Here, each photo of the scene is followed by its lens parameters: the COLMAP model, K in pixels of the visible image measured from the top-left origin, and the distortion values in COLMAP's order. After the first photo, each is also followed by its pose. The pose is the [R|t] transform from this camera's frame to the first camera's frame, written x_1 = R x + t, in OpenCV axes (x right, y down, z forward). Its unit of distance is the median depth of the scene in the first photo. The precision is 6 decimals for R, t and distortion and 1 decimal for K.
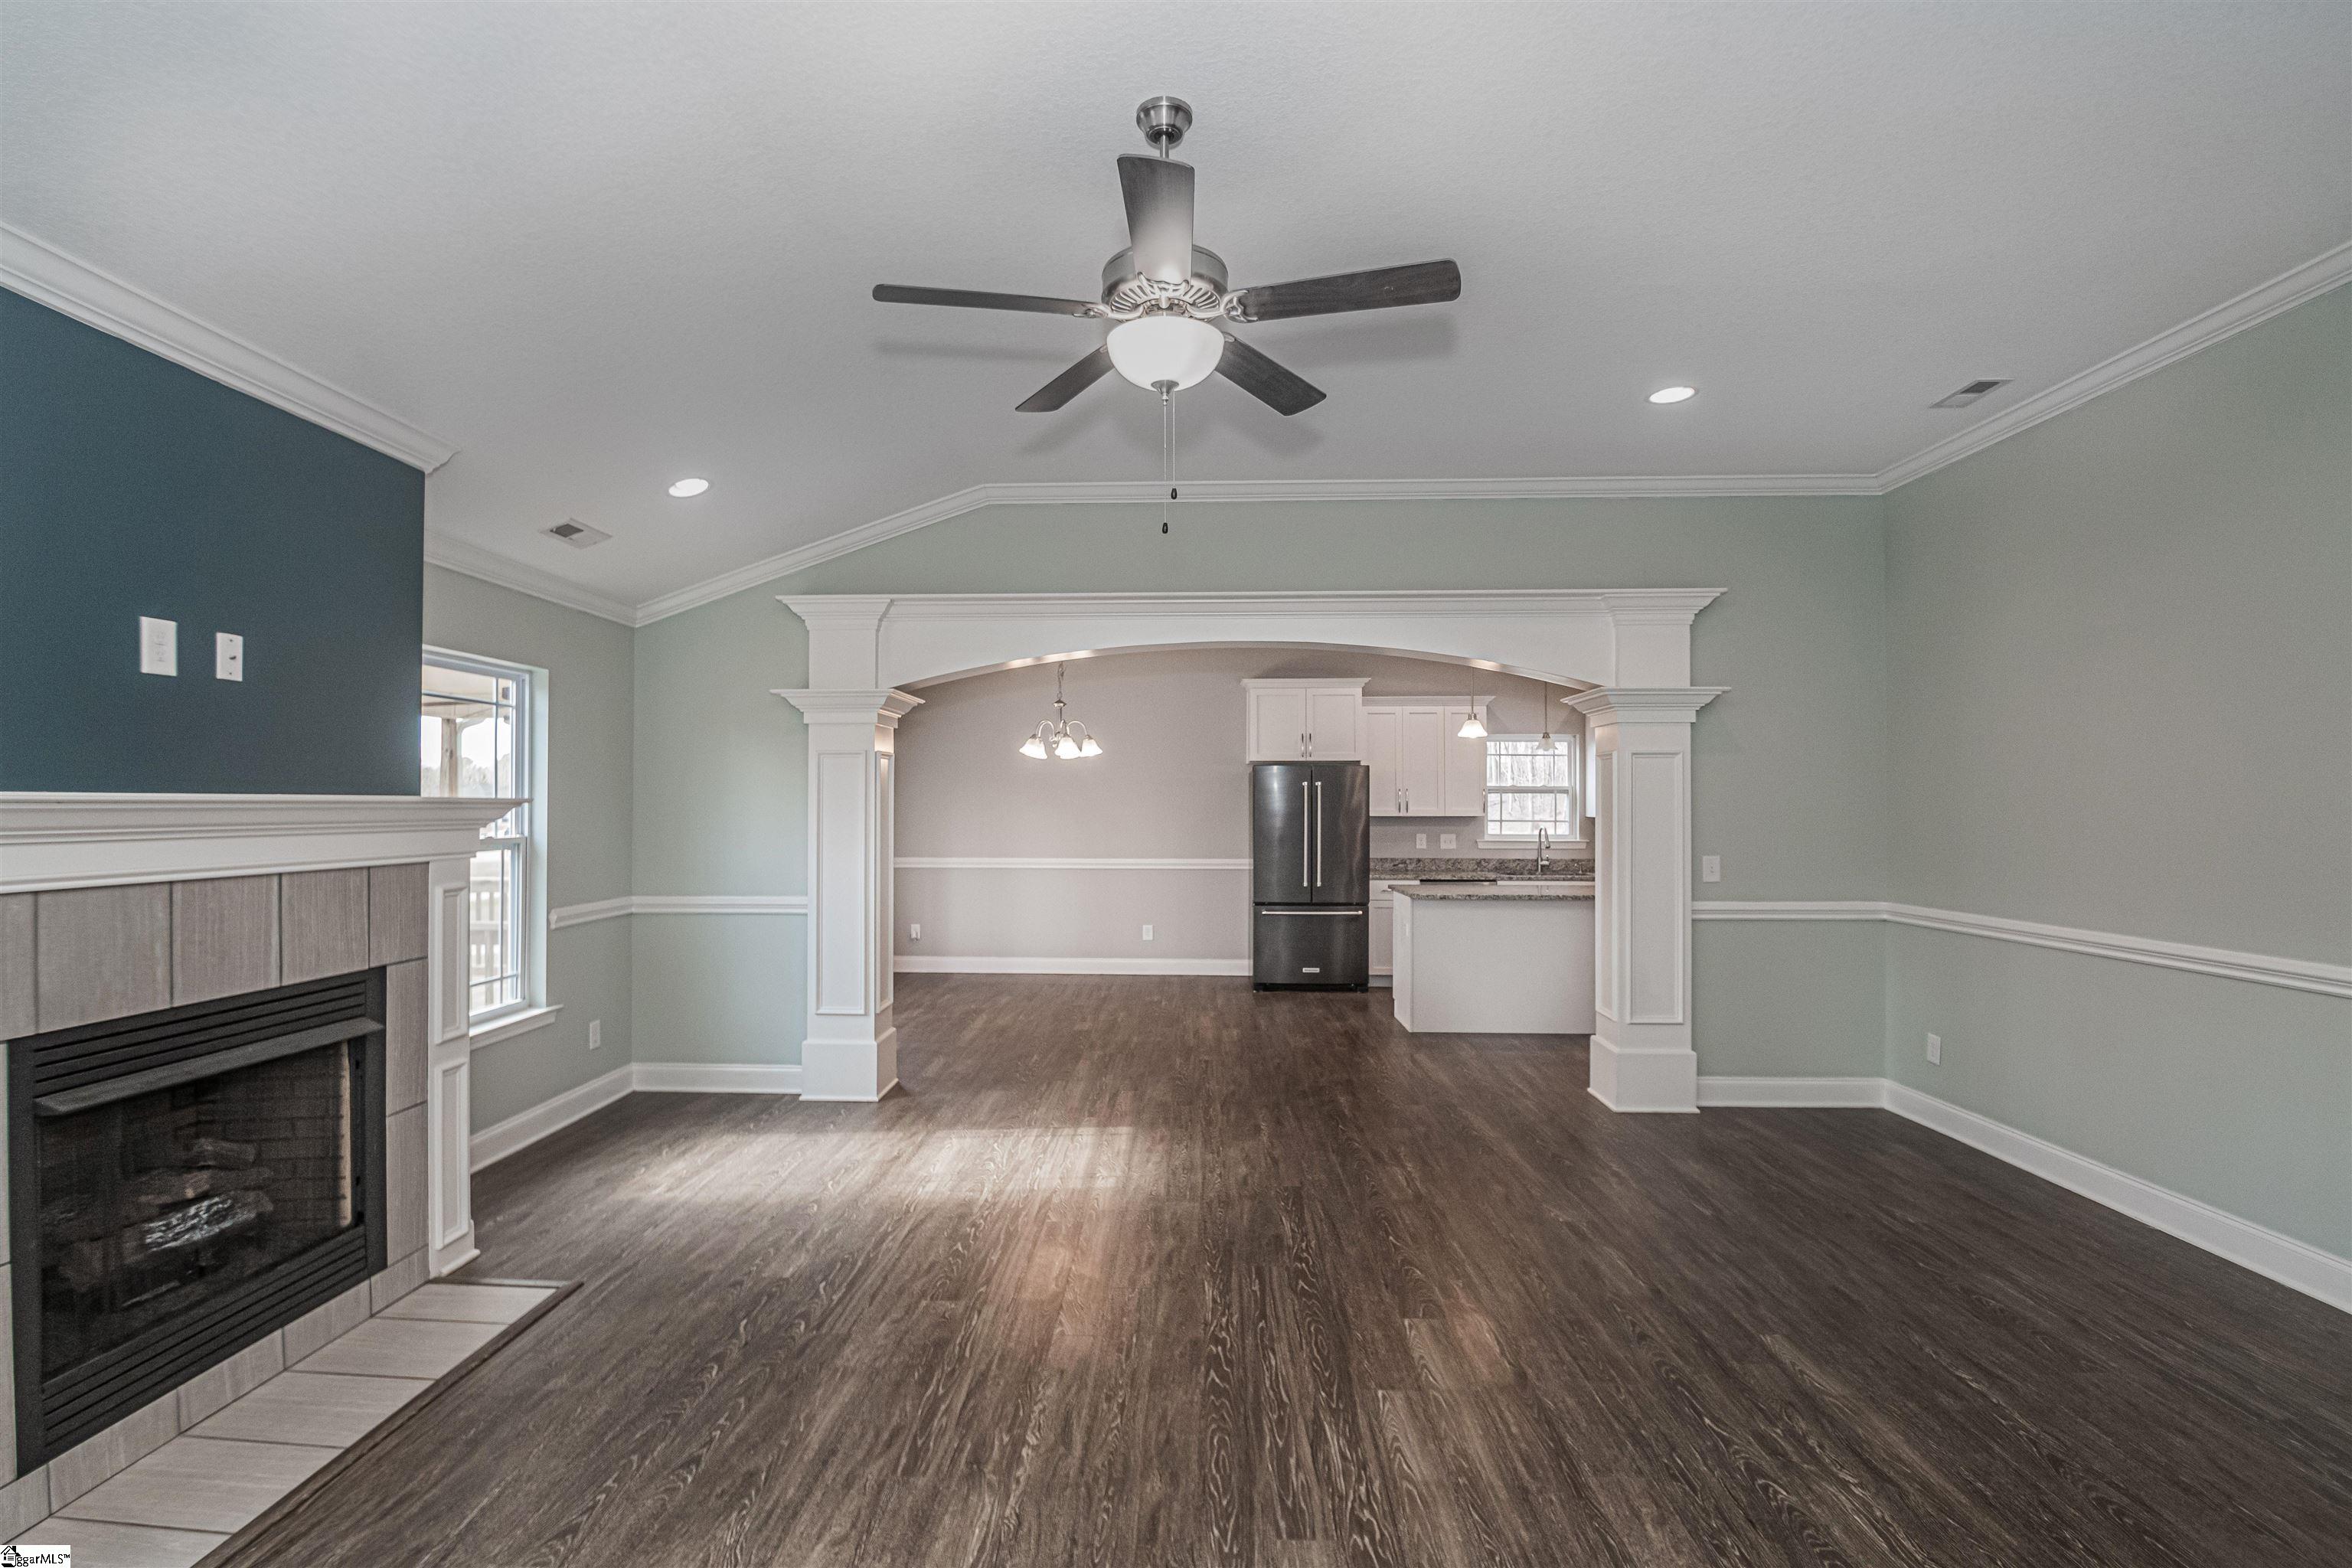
lens RADIAL K [[1088.6, 0, 1130.0], [0, 1088.6, 787.0], [0, 0, 1]] dist [-0.017242, -0.005421]
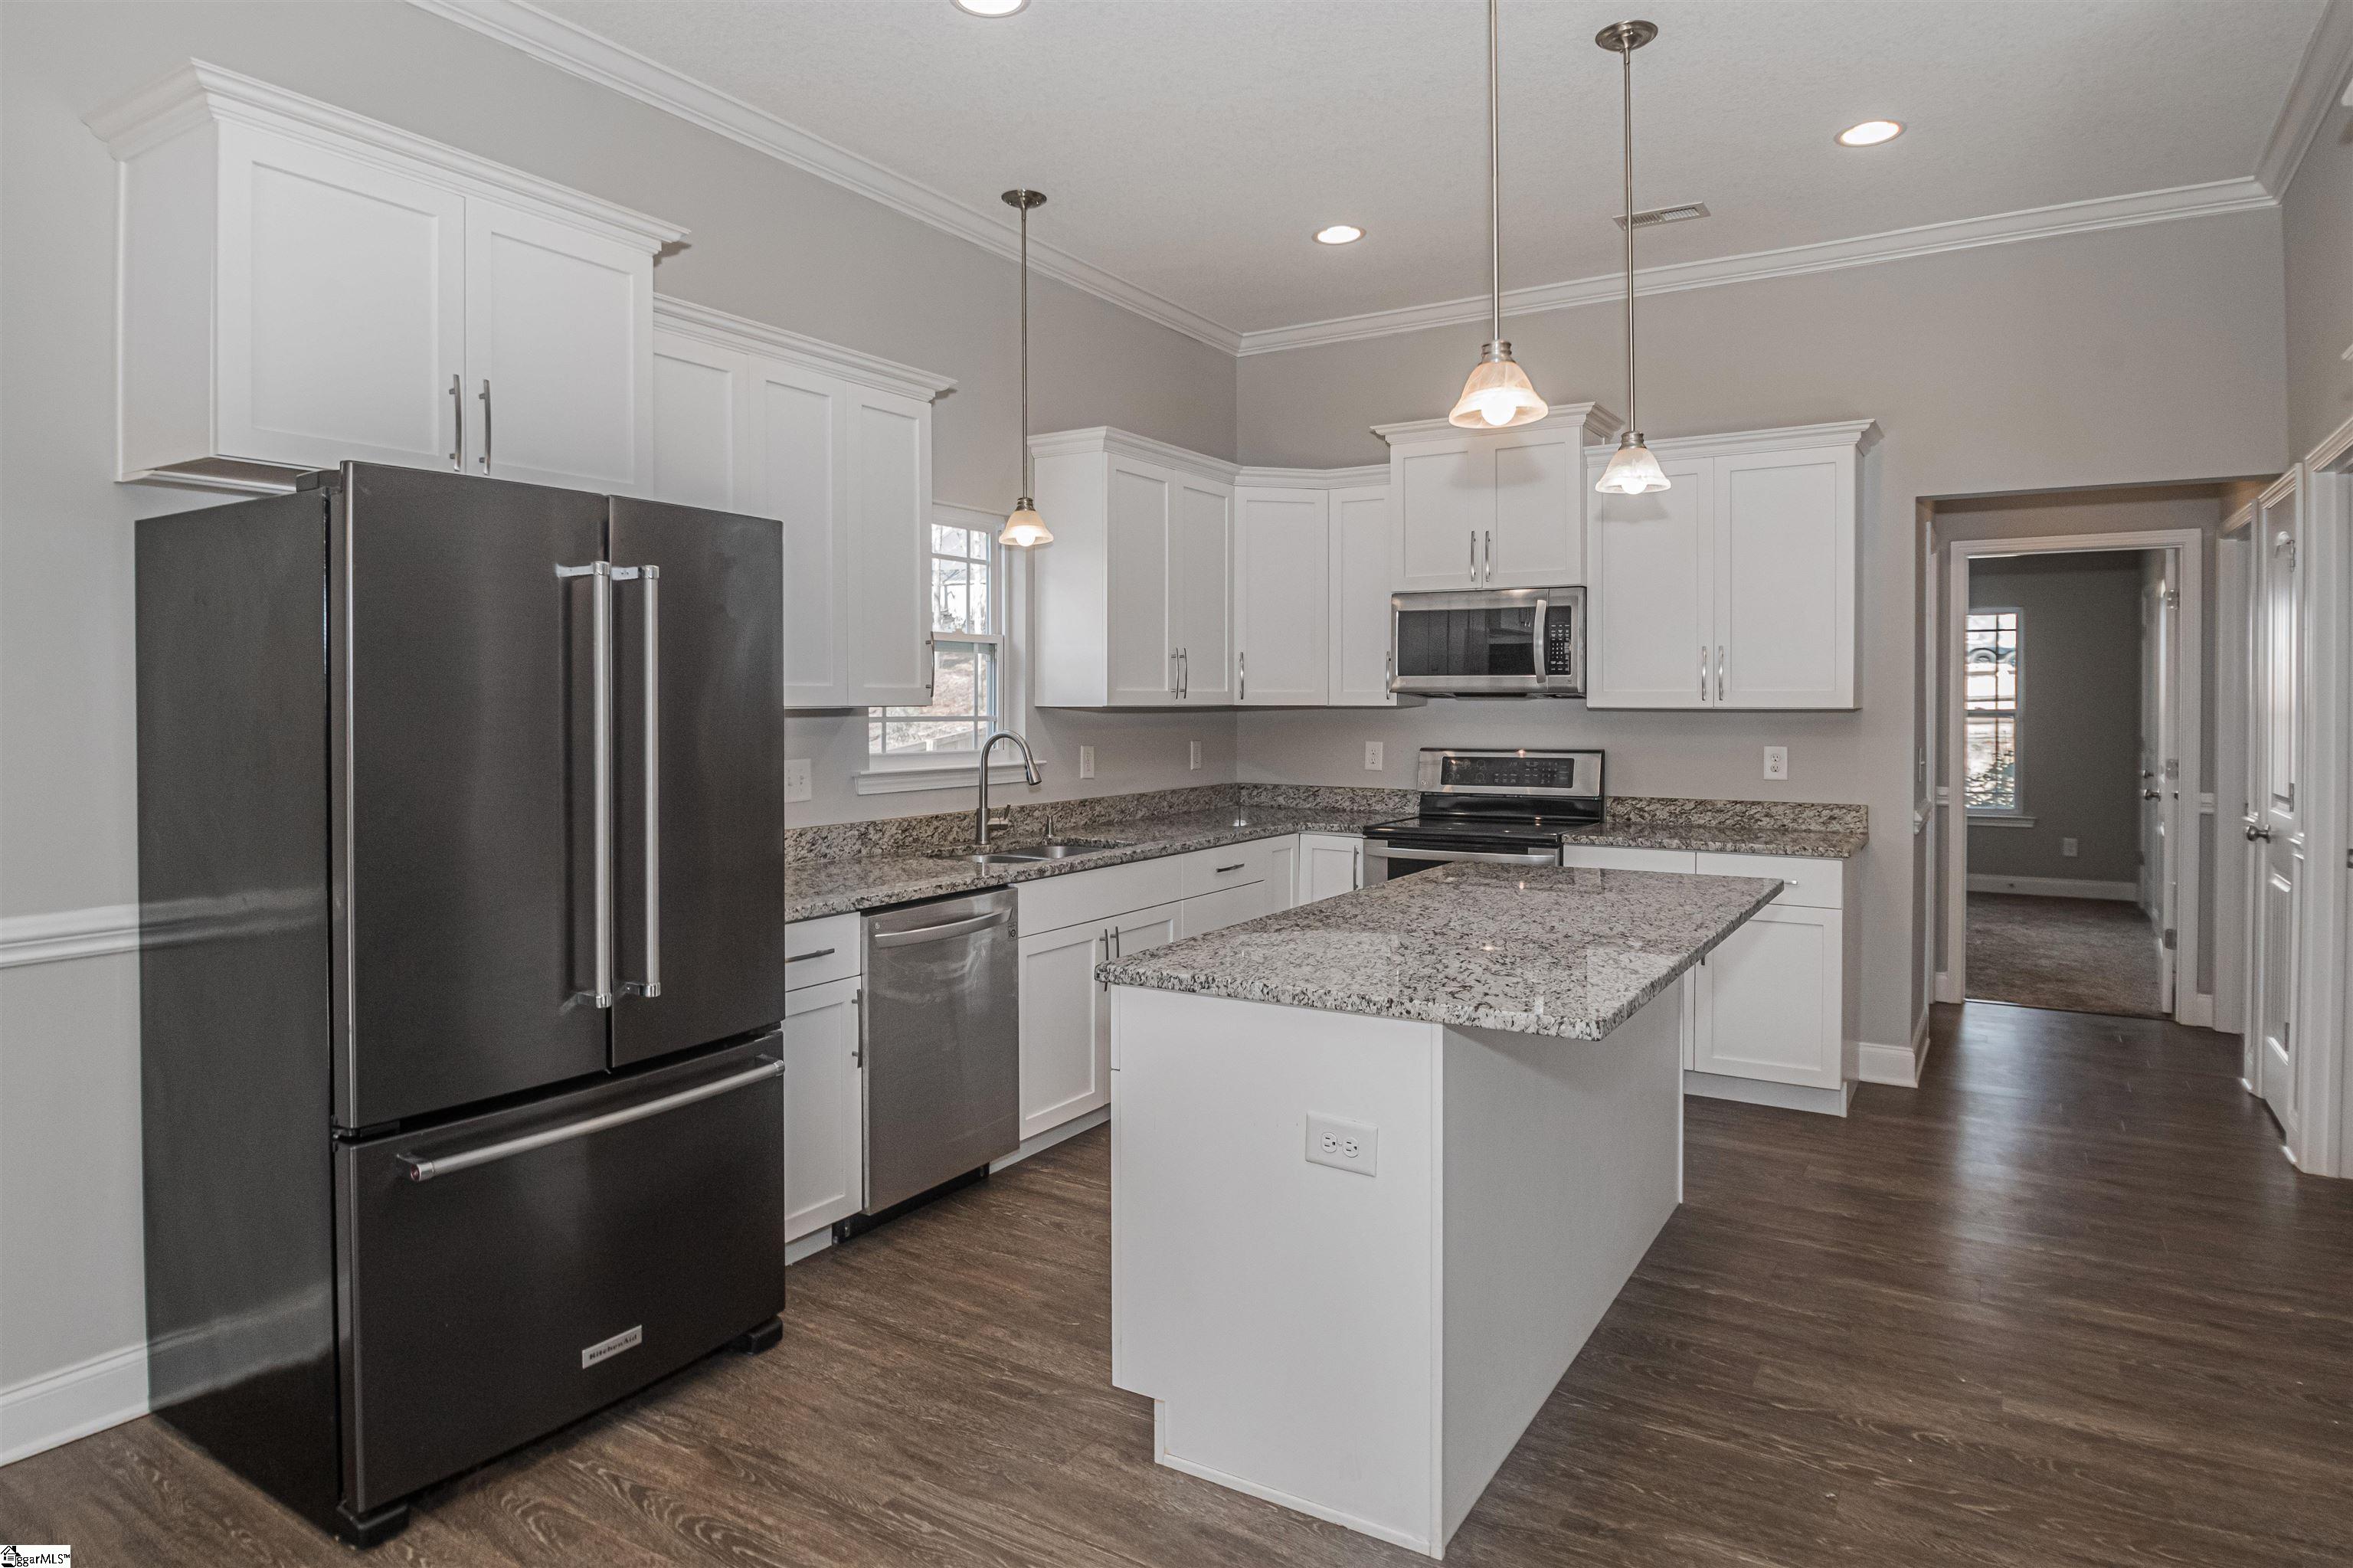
lens RADIAL K [[1349.6, 0, 1166.7], [0, 1349.6, 719.2], [0, 0, 1]] dist [-0.034128, 0.004093]
pose [[0.486042, -0.015118, 0.873805, -0.064179], [-0.011237, 0.999660, 0.023545, 0.044239], [-0.873863, -0.021263, 0.485706, 1.575233]]
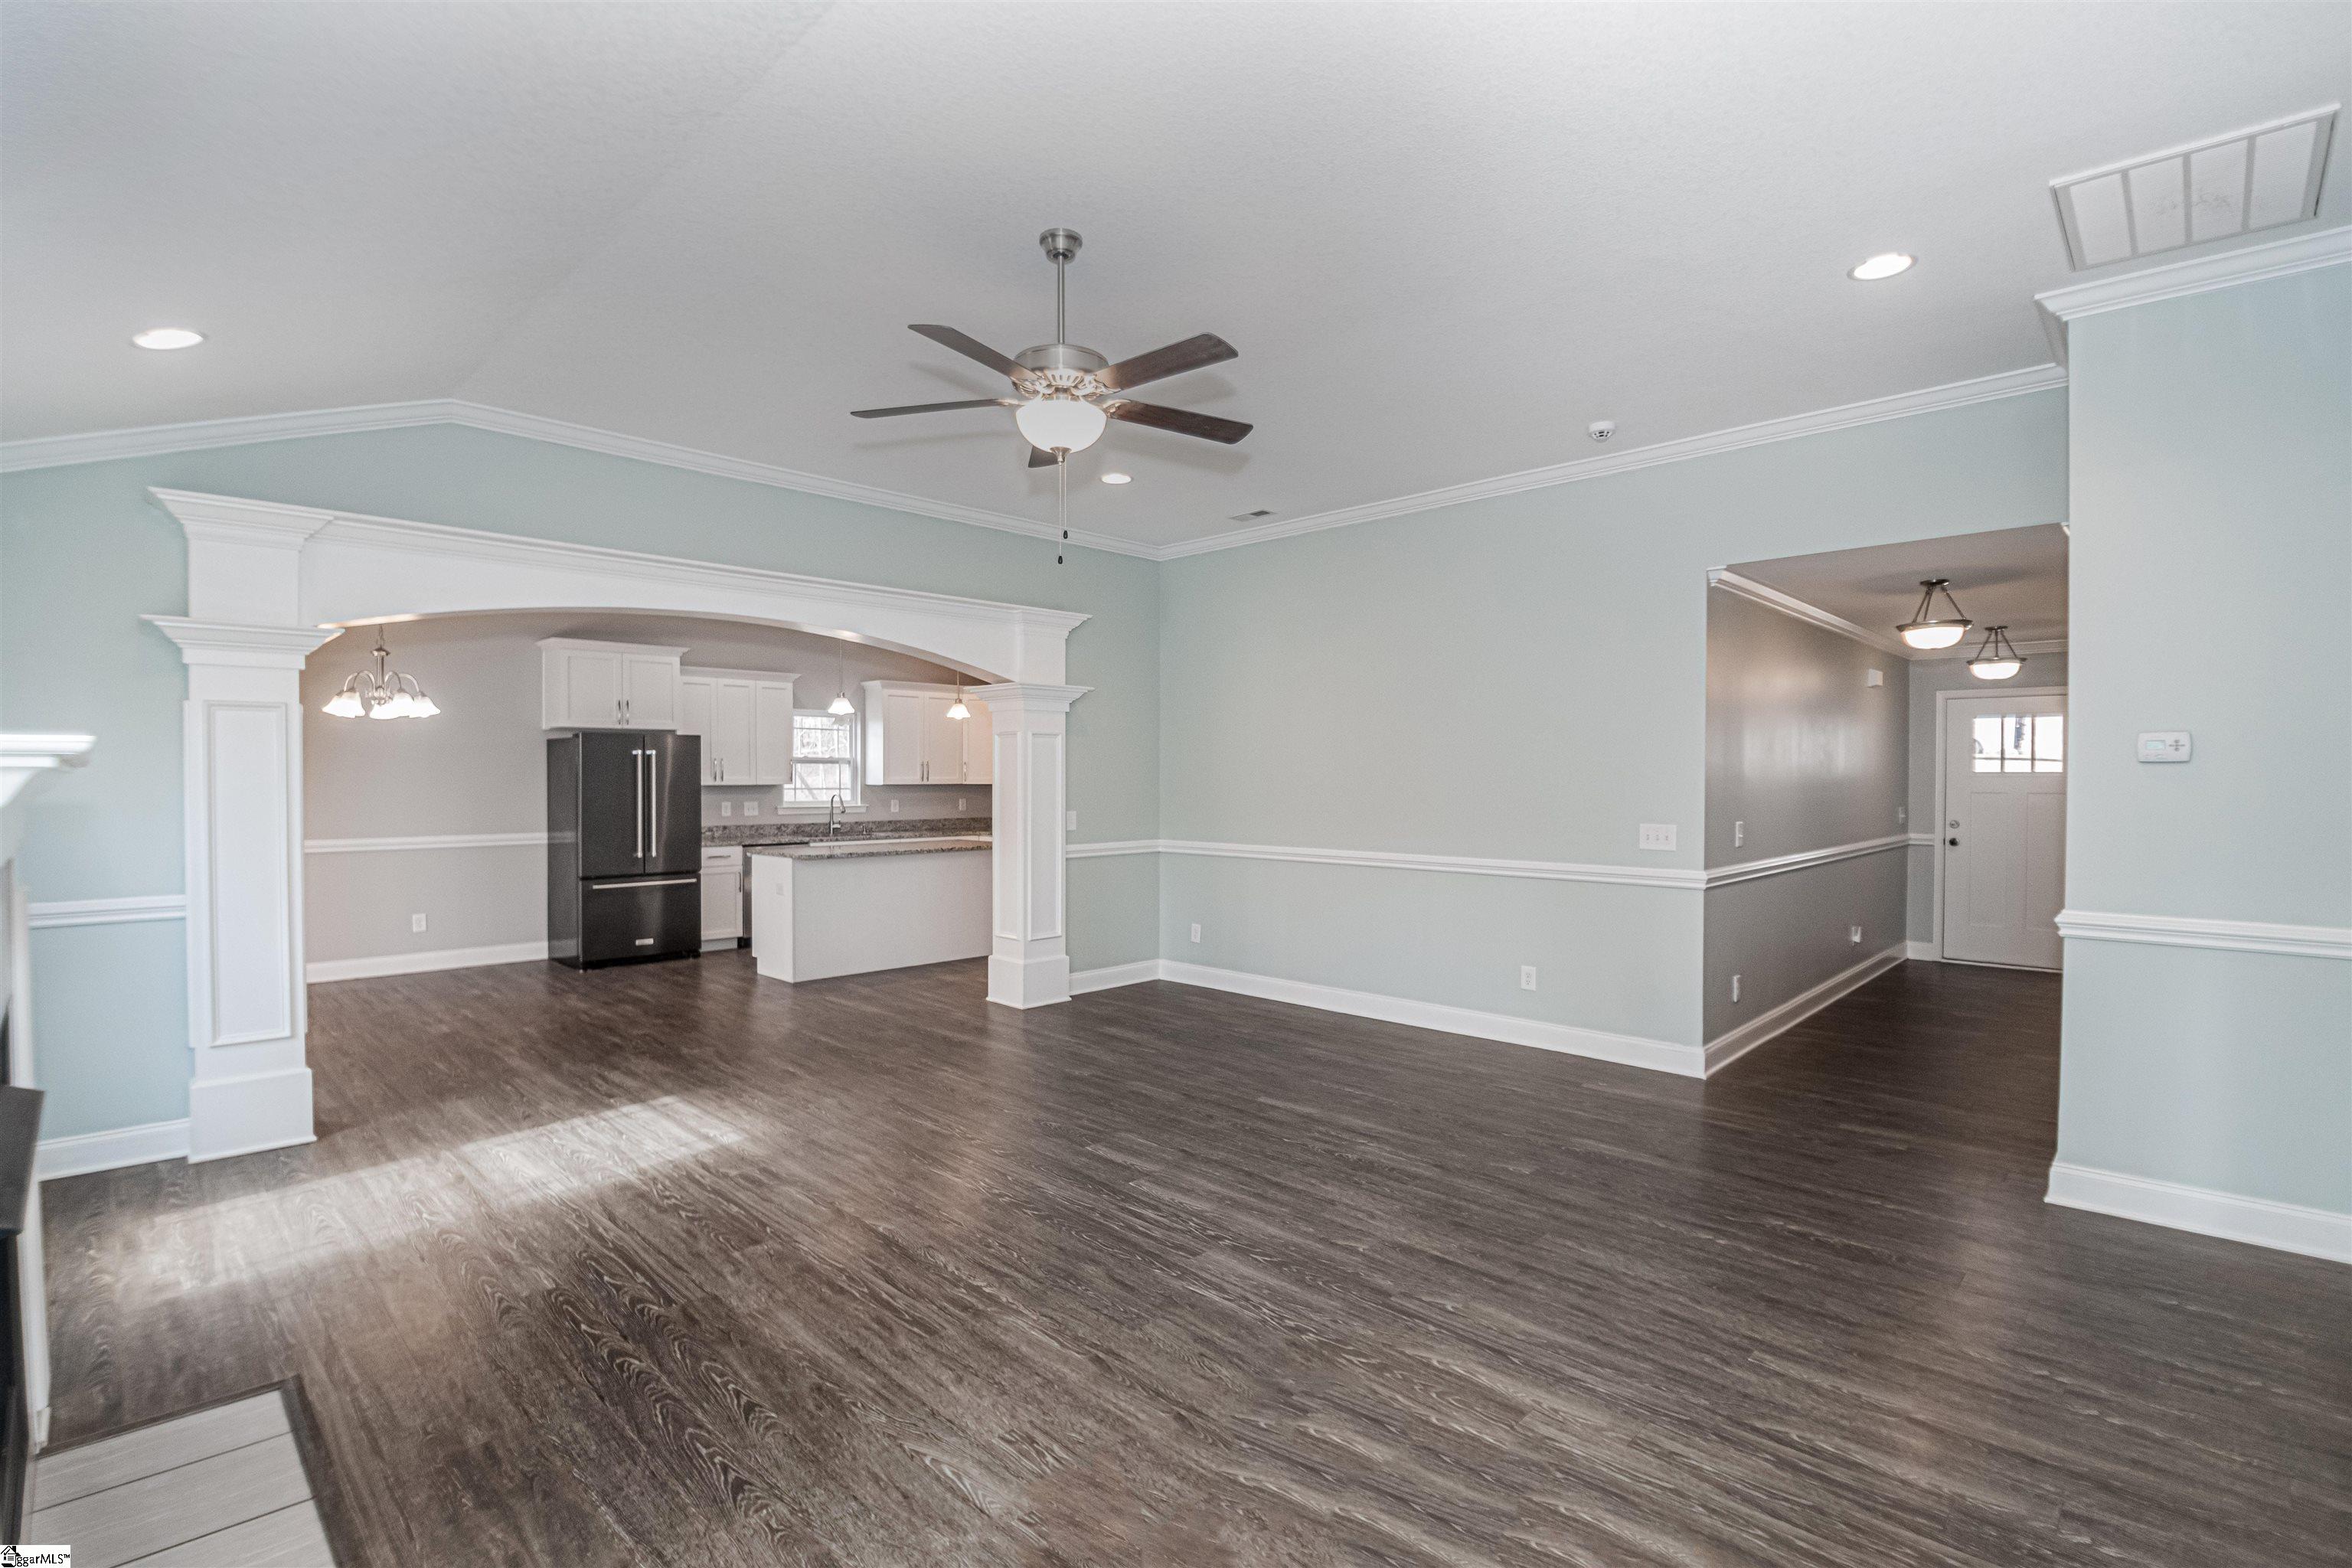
lens RADIAL K [[1088.6, 0, 1129.5], [0, 1088.6, 798.5], [0, 0, 1]] dist [-0.017242, -0.005421]
pose [[0.677654, -0.015486, 0.735218, -0.538205], [-0.012796, 0.999379, 0.032844, 0.001753], [-0.735269, -0.031665, 0.677035, 0.028042]]
